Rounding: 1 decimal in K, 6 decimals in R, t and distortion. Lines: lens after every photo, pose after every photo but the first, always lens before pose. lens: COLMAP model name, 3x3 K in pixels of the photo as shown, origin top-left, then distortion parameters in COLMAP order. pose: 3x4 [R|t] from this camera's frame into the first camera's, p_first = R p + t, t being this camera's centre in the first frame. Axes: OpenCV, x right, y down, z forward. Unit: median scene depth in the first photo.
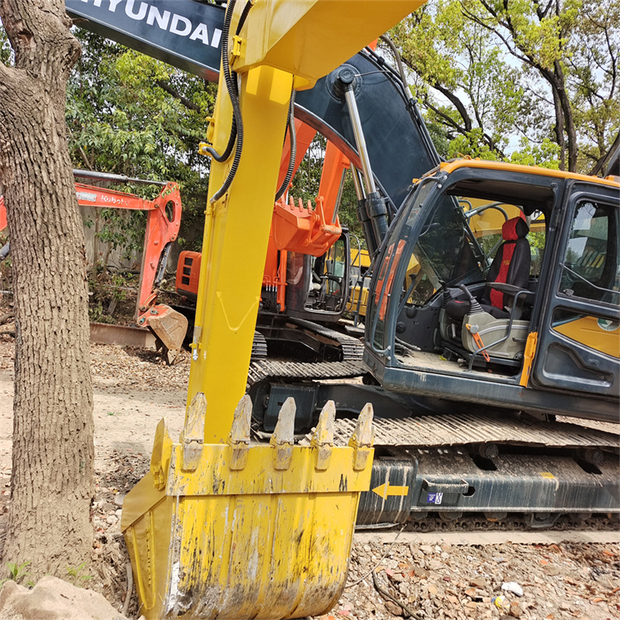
lens RADIAL K [[546.8, 0, 310.3], [0, 546.8, 318.1], [0, 0, 1]] dist [0.003991, 0.003732]
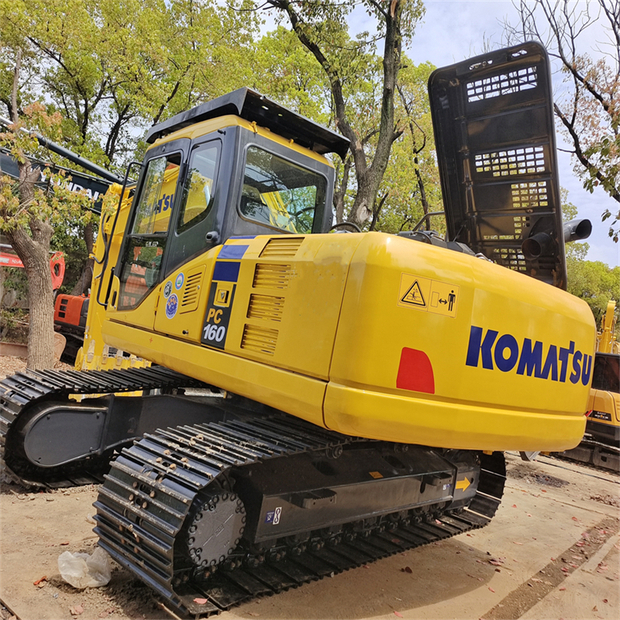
lens RADIAL K [[546.8, 0, 310.3], [0, 546.8, 318.1], [0, 0, 1]] dist [0.003991, 0.003732]
pose [[0.970600, 0.016787, 0.240114, 0.166632], [0.002878, 0.996684, -0.081316, 0.164276], [-0.240683, 0.079616, 0.967333, -1.517297]]
